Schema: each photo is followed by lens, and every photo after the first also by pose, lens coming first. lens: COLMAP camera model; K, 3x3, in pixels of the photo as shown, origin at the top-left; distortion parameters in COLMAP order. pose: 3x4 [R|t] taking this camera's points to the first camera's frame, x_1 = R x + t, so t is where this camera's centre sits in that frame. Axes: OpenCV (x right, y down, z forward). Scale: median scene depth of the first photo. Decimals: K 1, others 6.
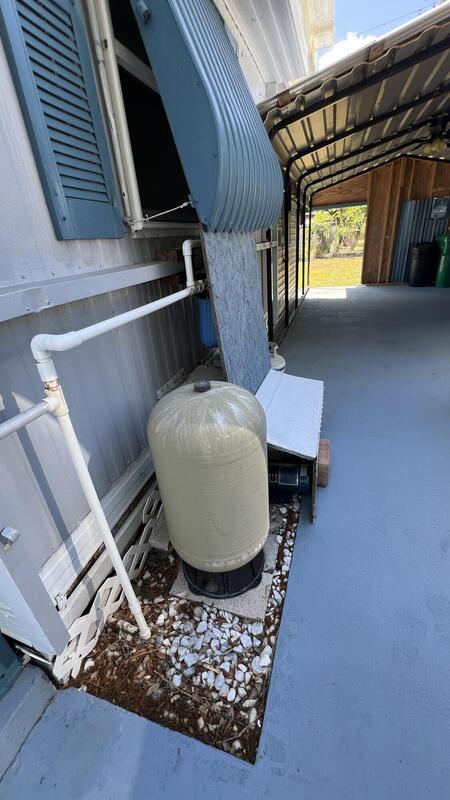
lens RADIAL K [[319.3, 0, 222.9], [0, 319.3, 399.6], [0, 0, 1]] dist [-0.003111, -0.000417]
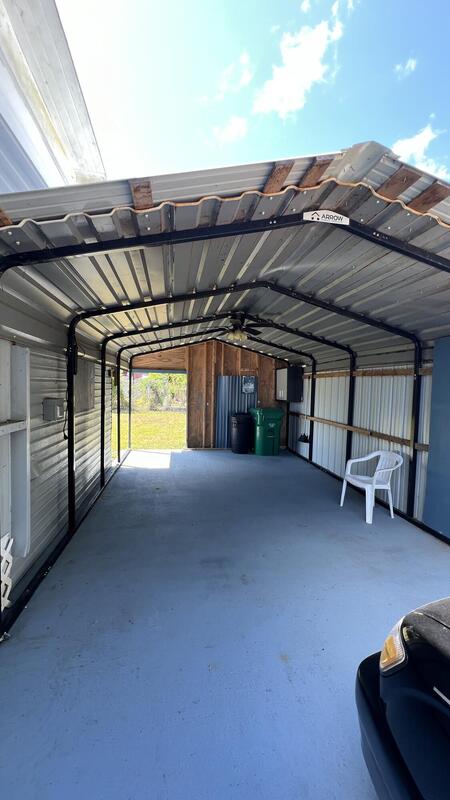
lens RADIAL K [[319.3, 0, 225.4], [0, 319.3, 403.3], [0, 0, 1]] dist [-0.003111, -0.000417]
pose [[0.887920, 0.079855, 0.453013, 0.113961], [0.111993, 0.917655, -0.381269, -0.129385], [-0.446156, 0.389271, 0.805861, 0.169819]]
